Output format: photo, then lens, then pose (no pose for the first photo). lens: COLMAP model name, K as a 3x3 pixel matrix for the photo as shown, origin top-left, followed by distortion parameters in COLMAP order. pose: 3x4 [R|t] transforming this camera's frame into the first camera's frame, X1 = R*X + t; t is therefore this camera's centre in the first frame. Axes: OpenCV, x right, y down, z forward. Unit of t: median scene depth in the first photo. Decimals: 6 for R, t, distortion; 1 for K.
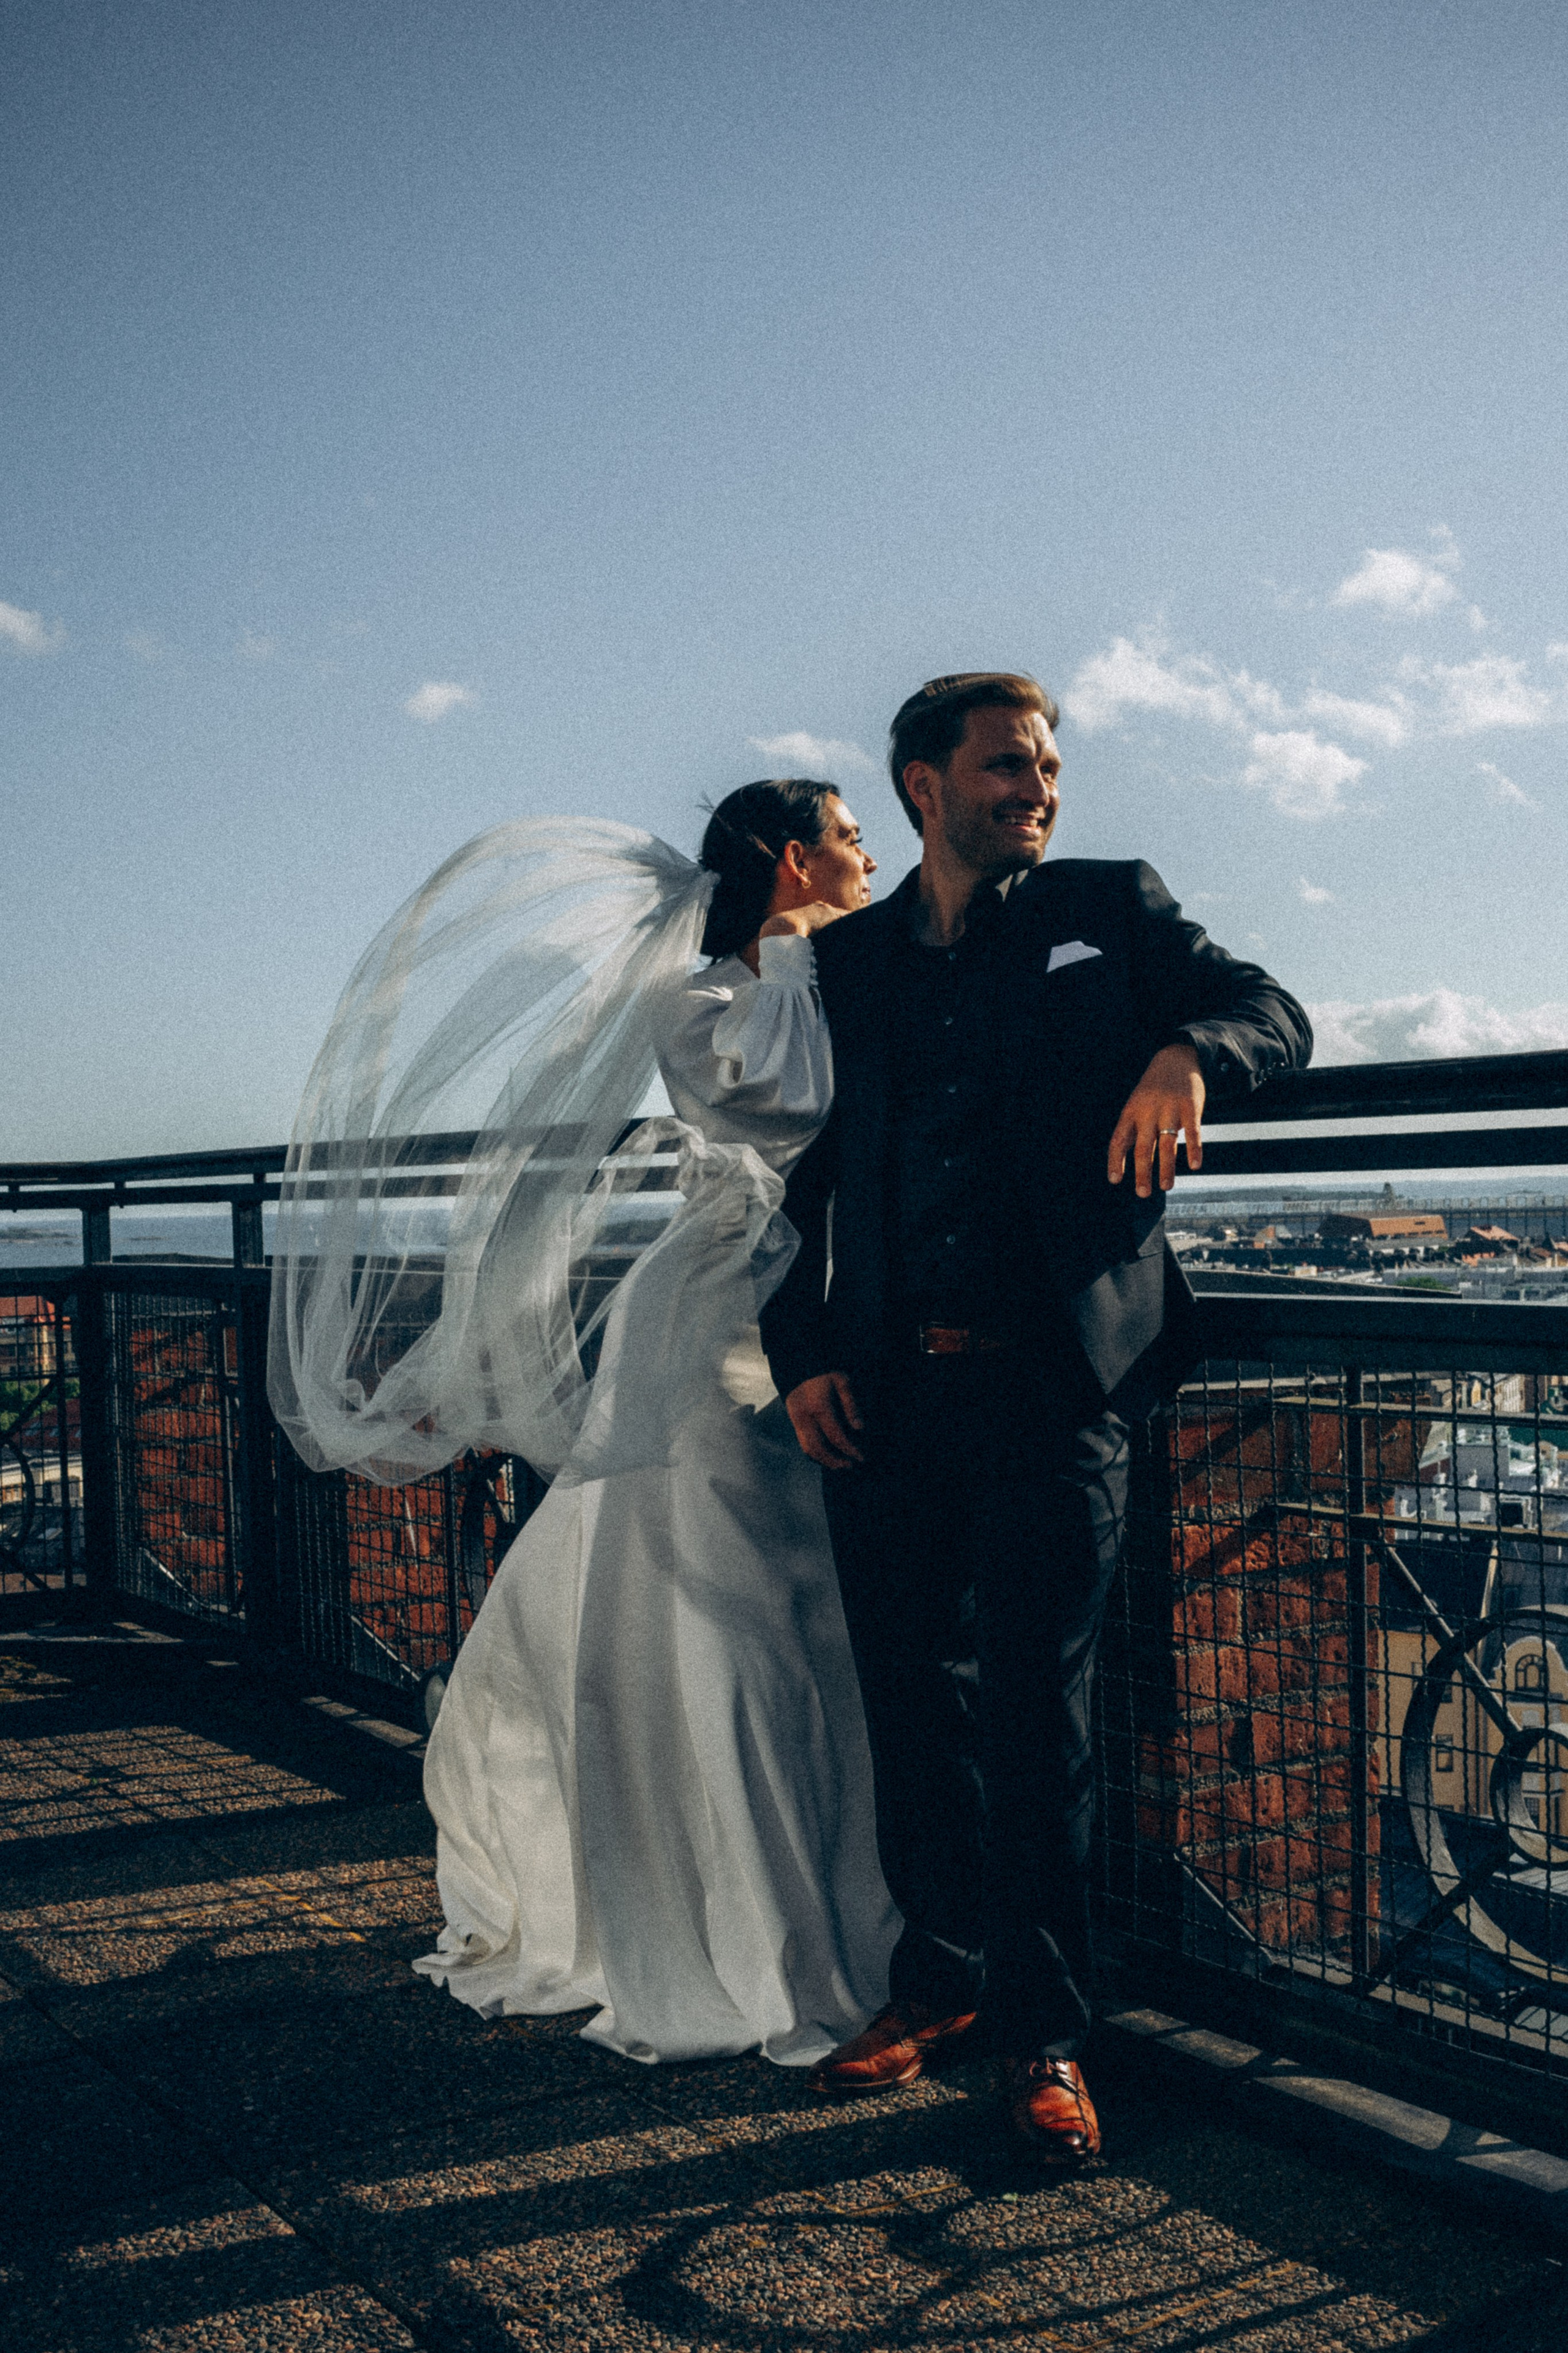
lens RADIAL K [[2605.6, 0, 784.4], [0, 2605.6, 1212.1], [0, 0, 1]] dist [-0.193681, 0.258599]
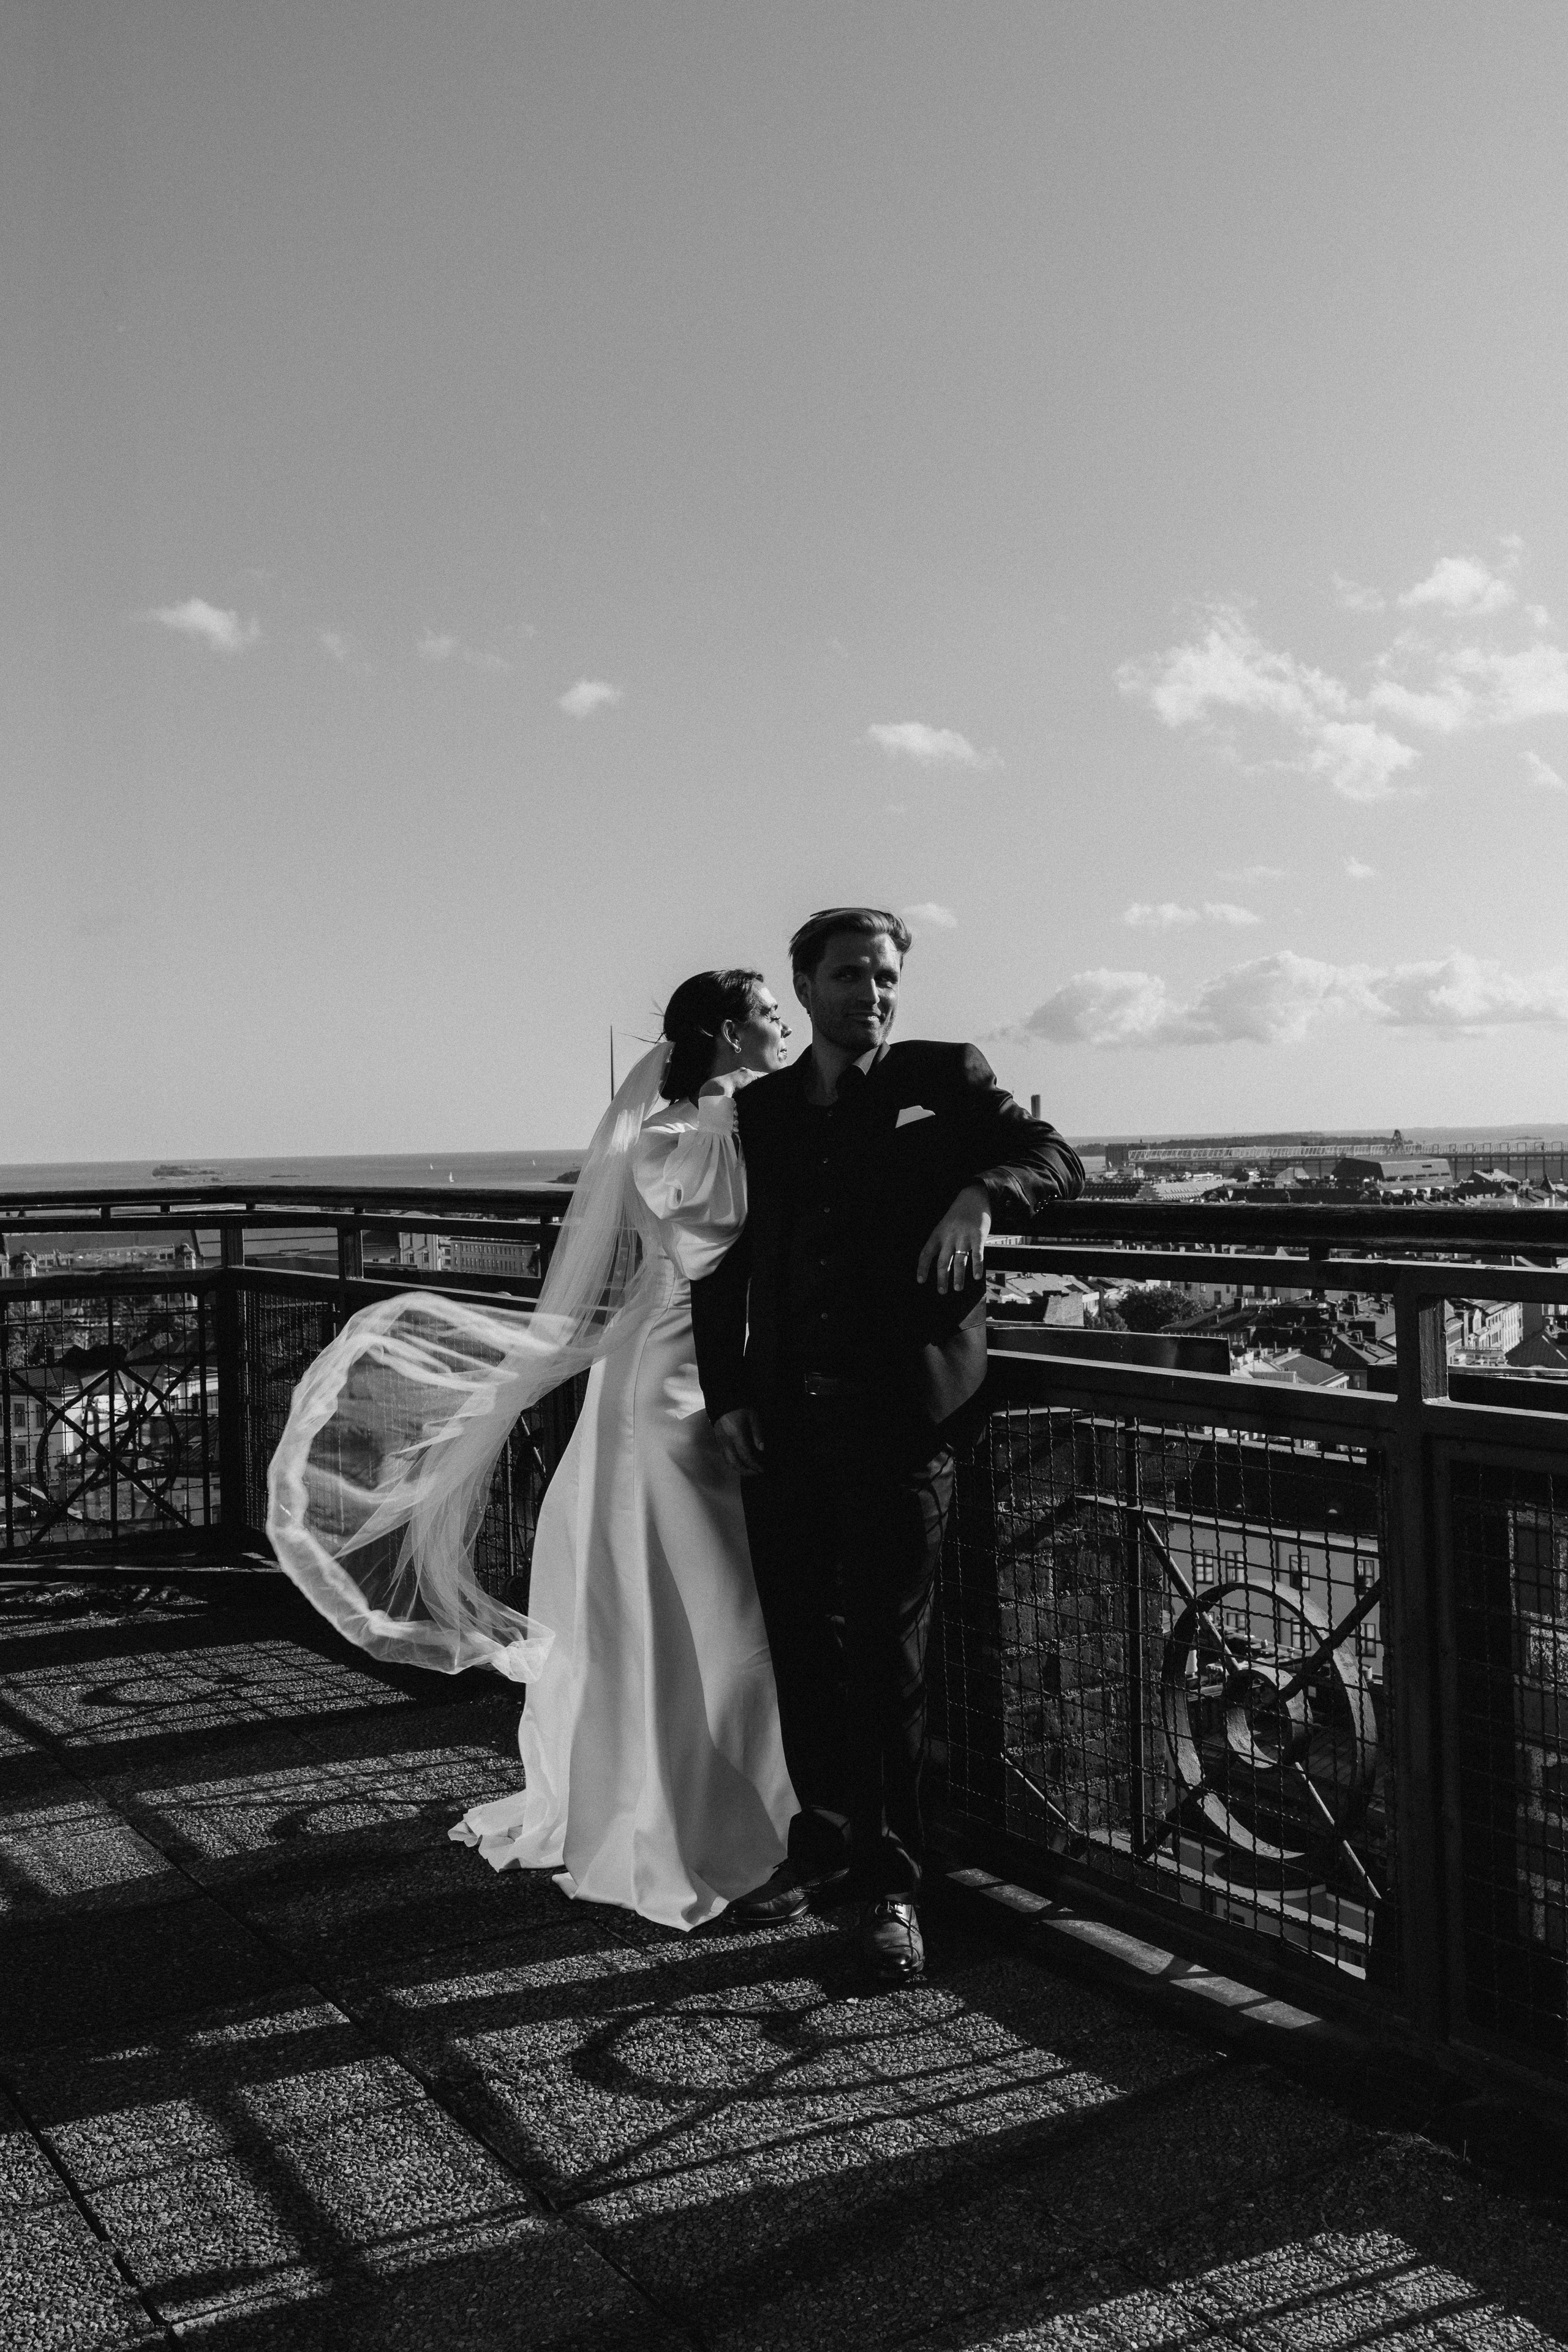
lens RADIAL K [[2307.0, 0, 805.3], [0, 2307.0, 1160.5], [0, 0, 1]] dist [0.020494, -0.054962]
pose [[0.999750, 0.004596, -0.021900, 0.084429], [-0.004522, 0.999984, 0.003448, -0.083386], [0.021915, -0.003348, 0.999754, -0.279250]]
